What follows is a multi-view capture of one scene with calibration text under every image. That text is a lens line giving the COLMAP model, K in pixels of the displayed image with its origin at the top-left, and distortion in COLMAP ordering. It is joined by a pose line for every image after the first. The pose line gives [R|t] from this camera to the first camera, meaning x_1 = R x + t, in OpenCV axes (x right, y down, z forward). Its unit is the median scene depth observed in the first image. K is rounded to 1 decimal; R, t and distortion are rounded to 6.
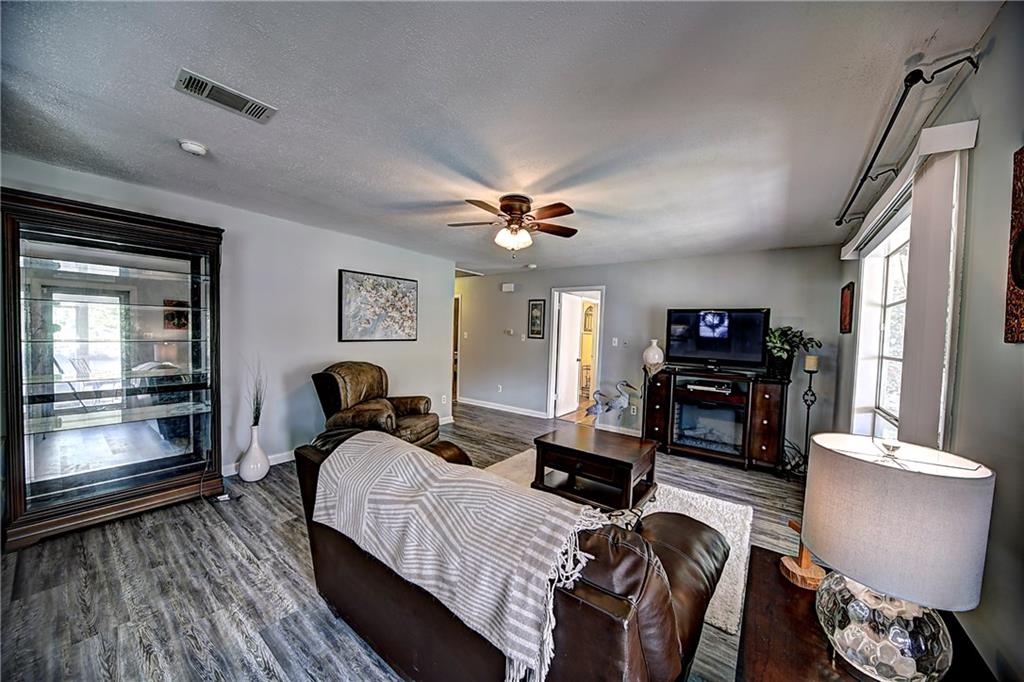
lens RADIAL K [[353.1, 0, 511.5], [0, 353.1, 346.3], [0, 0, 1]] dist [-0.014112, 0.000066]
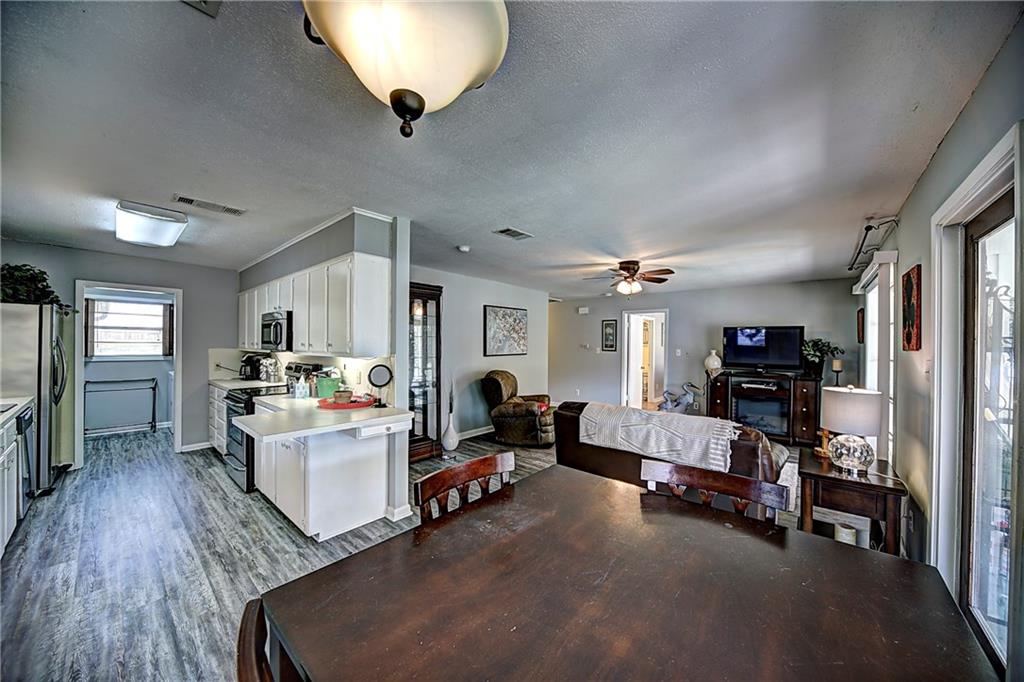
lens RADIAL K [[353.1, 0, 511.4], [0, 353.1, 344.9], [0, 0, 1]] dist [-0.014112, 0.000066]
pose [[0.997675, -0.021166, -0.064786, -0.294274], [0.018683, 0.999076, -0.038695, -0.002210], [0.065545, 0.037395, 0.997149, -0.404290]]
